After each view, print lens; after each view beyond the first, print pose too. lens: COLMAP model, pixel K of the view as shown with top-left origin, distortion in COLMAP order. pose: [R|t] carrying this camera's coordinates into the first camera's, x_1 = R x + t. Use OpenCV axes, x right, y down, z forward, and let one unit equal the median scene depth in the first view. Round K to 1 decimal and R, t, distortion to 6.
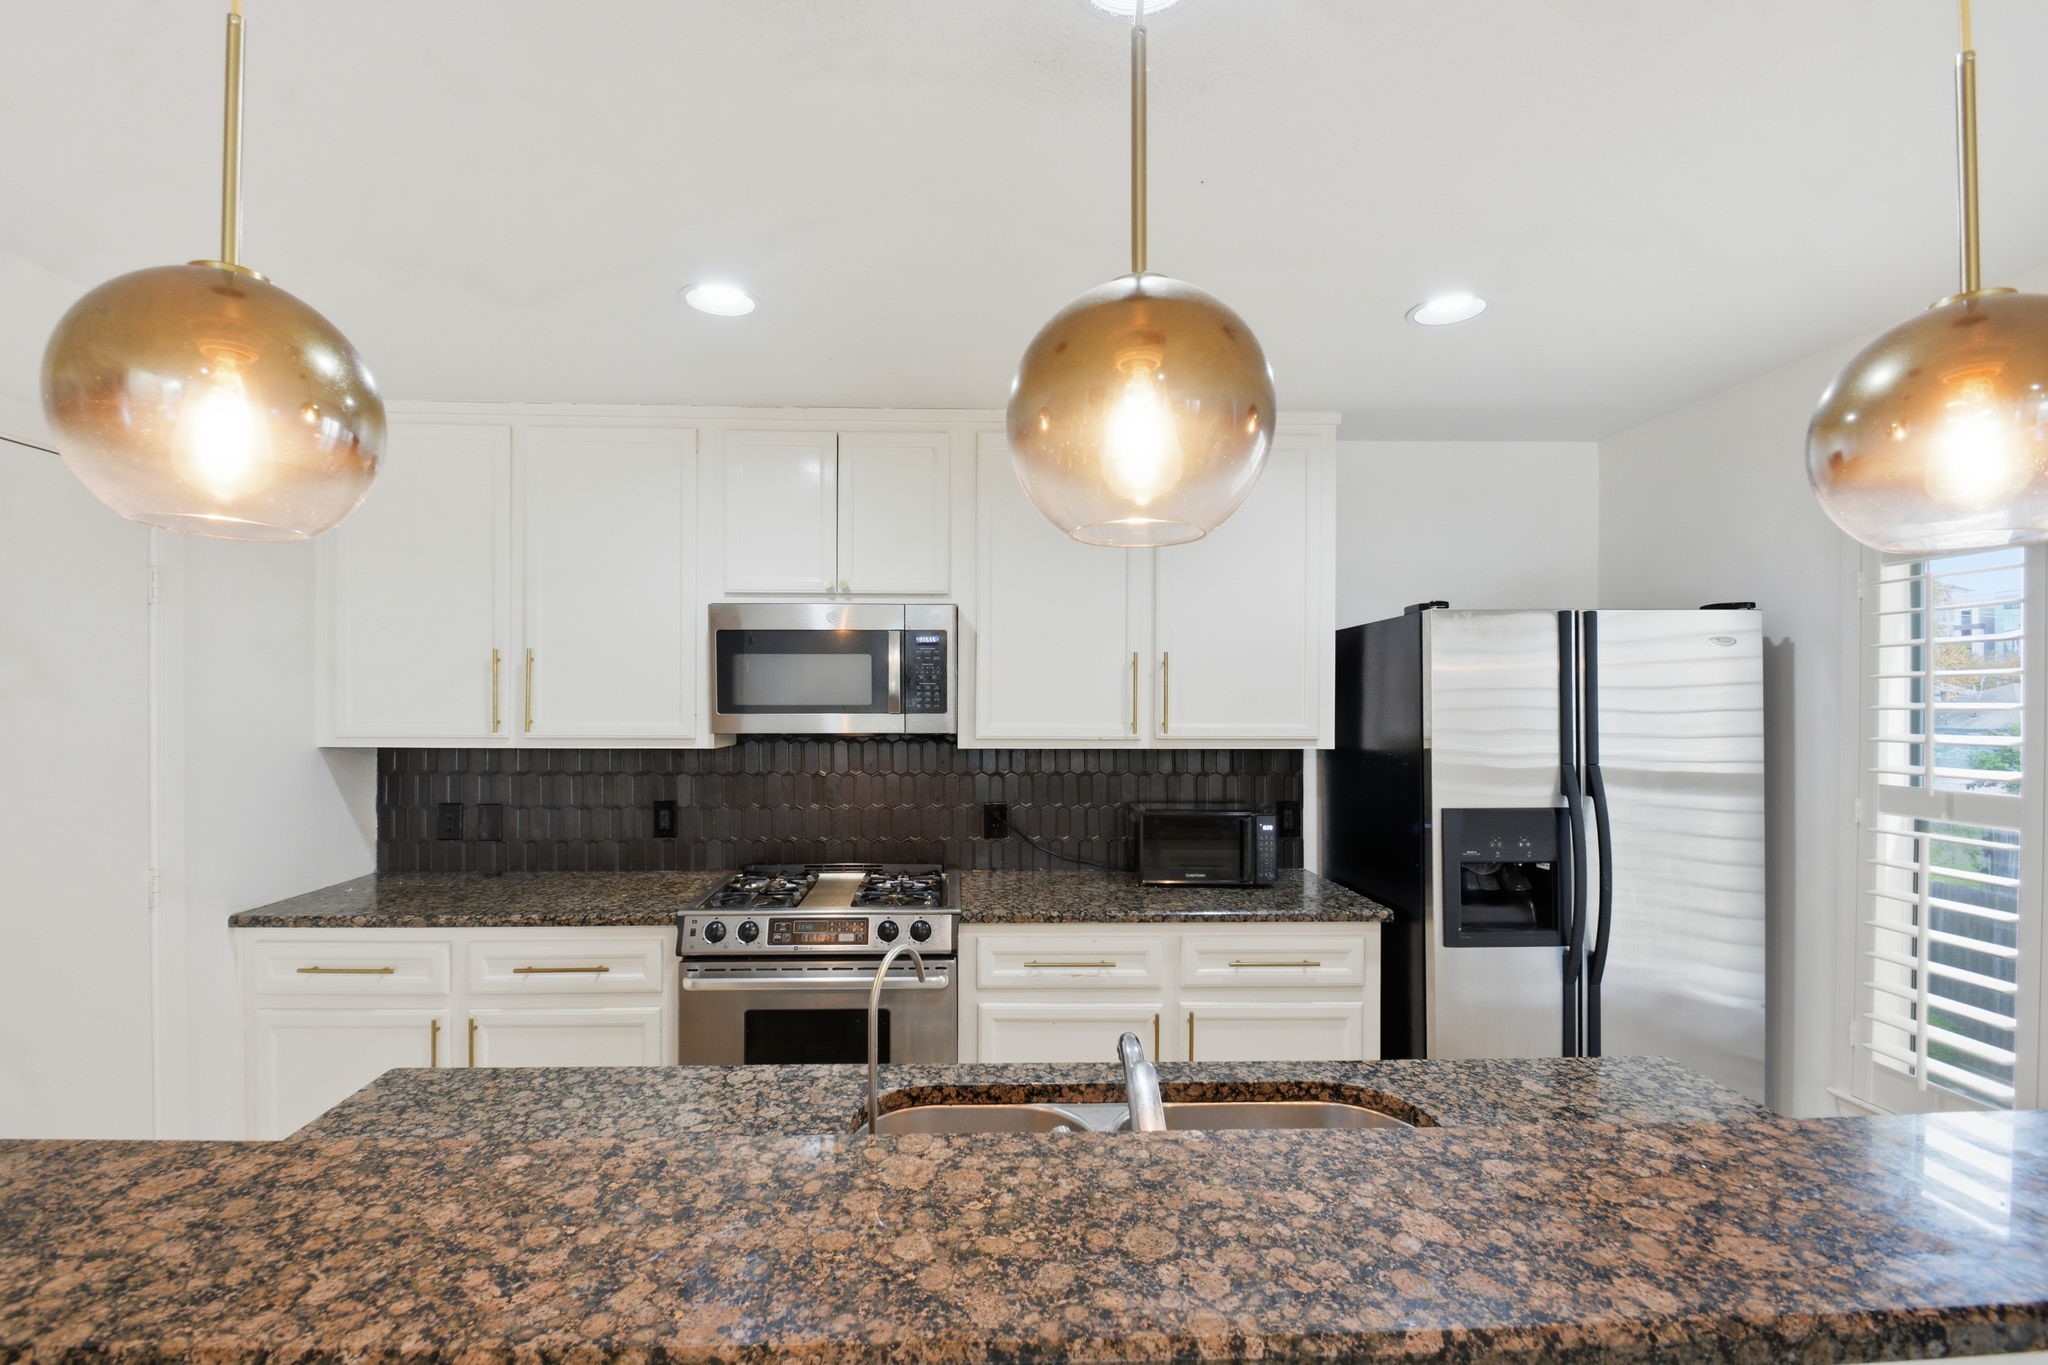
lens RADIAL K [[943.0, 0, 988.7], [0, 943.0, 690.9], [0, 0, 1]] dist [-0.004831, -0.003087]
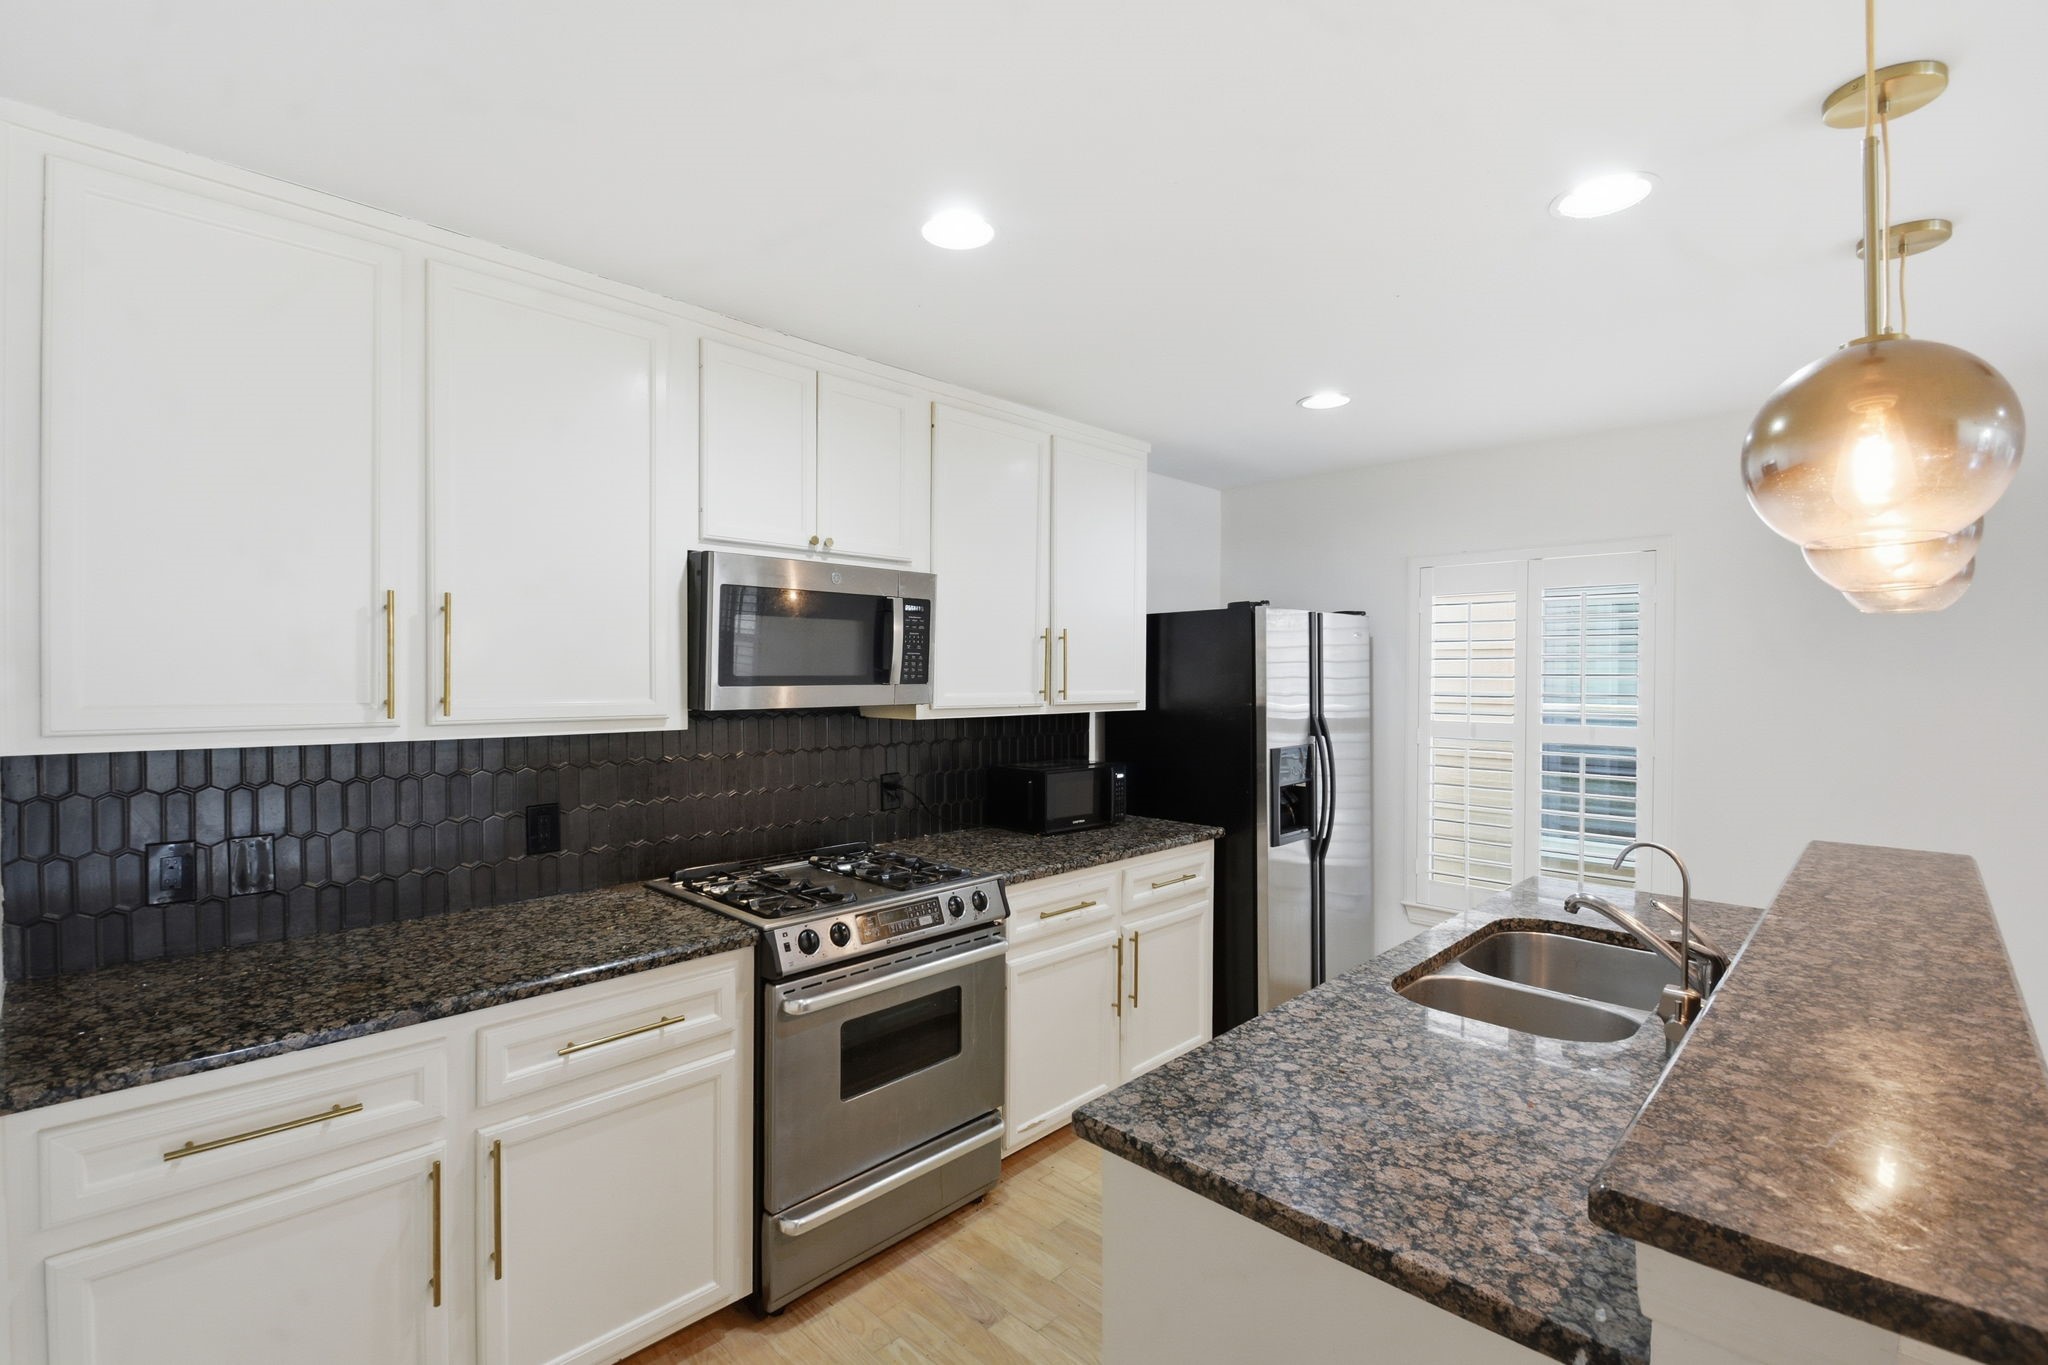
lens RADIAL K [[943.0, 0, 1014.0], [0, 943.0, 681.3], [0, 0, 1]] dist [-0.004831, -0.003087]
pose [[0.717804, -0.005446, 0.696223, -0.738894], [-0.013167, 0.999684, 0.021395, -0.001449], [-0.696120, -0.024524, 0.717506, 0.257215]]
